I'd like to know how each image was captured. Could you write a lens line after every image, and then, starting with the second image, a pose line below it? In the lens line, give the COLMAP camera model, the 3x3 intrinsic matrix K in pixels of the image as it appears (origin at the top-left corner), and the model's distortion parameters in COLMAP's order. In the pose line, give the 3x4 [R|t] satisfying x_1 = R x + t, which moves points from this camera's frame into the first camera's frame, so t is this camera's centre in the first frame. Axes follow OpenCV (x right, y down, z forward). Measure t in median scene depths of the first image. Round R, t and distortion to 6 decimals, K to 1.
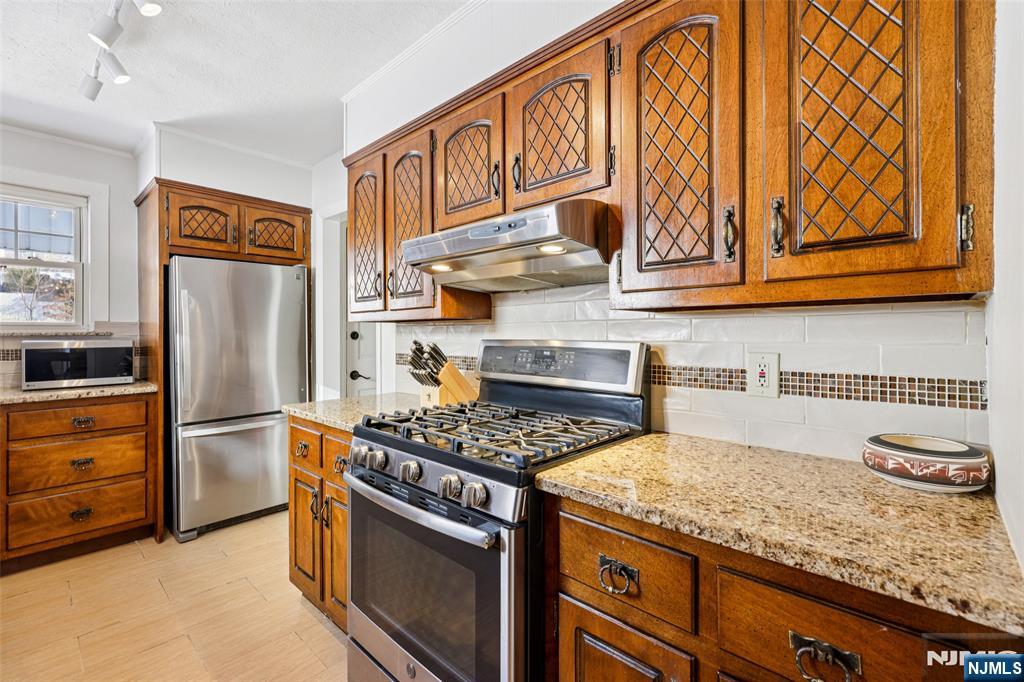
lens RADIAL K [[444.7, 0, 514.7], [0, 444.7, 342.9], [0, 0, 1]] dist [-0.002415, -0.000531]
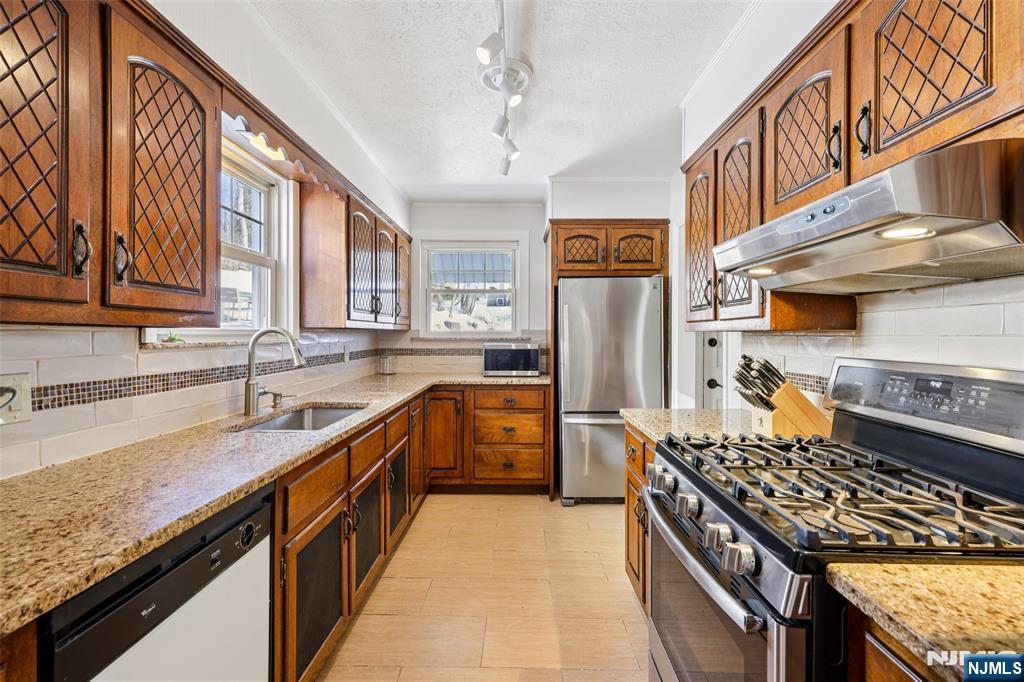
lens RADIAL K [[444.7, 0, 514.7], [0, 444.7, 343.2], [0, 0, 1]] dist [-0.002415, -0.000531]
pose [[0.664171, 0.020142, -0.747310, 0.123967], [-0.020021, 0.999758, 0.009152, -0.026515], [0.747313, 0.008883, 0.664413, 0.082622]]
